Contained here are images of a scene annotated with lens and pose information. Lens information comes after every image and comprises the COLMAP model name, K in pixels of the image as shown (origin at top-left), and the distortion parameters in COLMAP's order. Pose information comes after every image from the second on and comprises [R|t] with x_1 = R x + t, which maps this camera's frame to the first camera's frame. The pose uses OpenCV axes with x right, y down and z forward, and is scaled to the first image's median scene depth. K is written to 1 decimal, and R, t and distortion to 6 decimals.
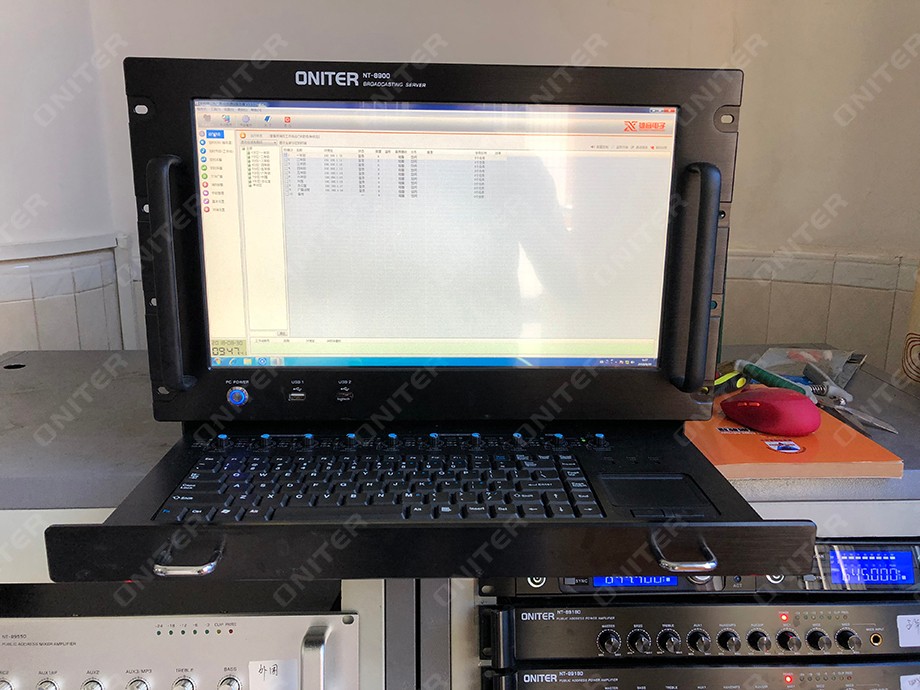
lens RADIAL K [[738.8, 0, 463.6], [0, 738.8, 347.9], [0, 0, 1]] dist [0.101837, -0.247022]
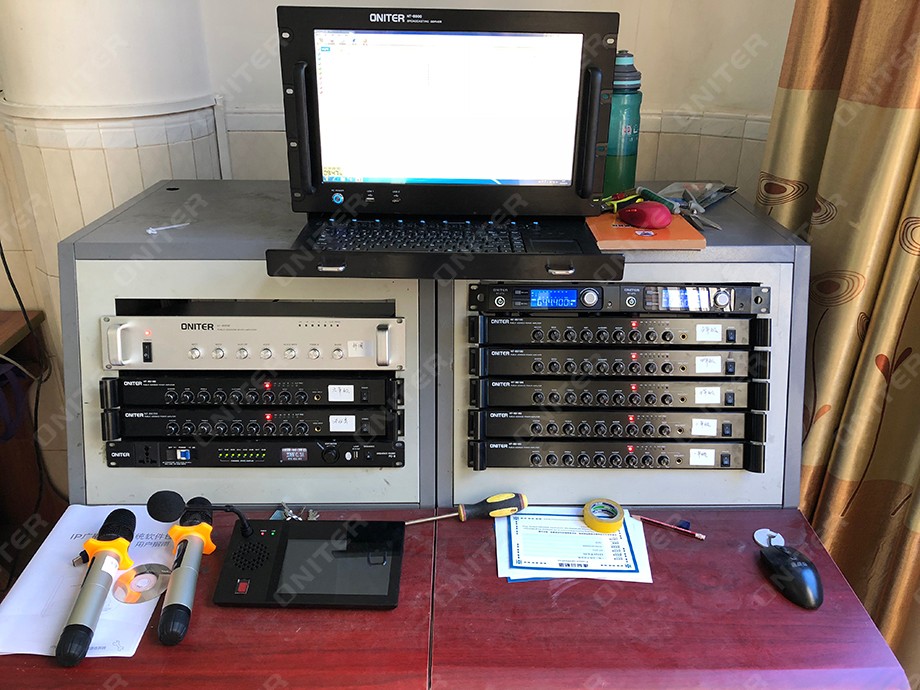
lens RADIAL K [[738.8, 0, 463.6], [0, 738.8, 347.9], [0, 0, 1]] dist [0.101837, -0.247022]
pose [[0.999757, 0.013052, -0.017773, 0.042344], [-0.009419, 0.981543, 0.191009, 0.073159], [0.019938, -0.190796, 0.981427, -0.857027]]
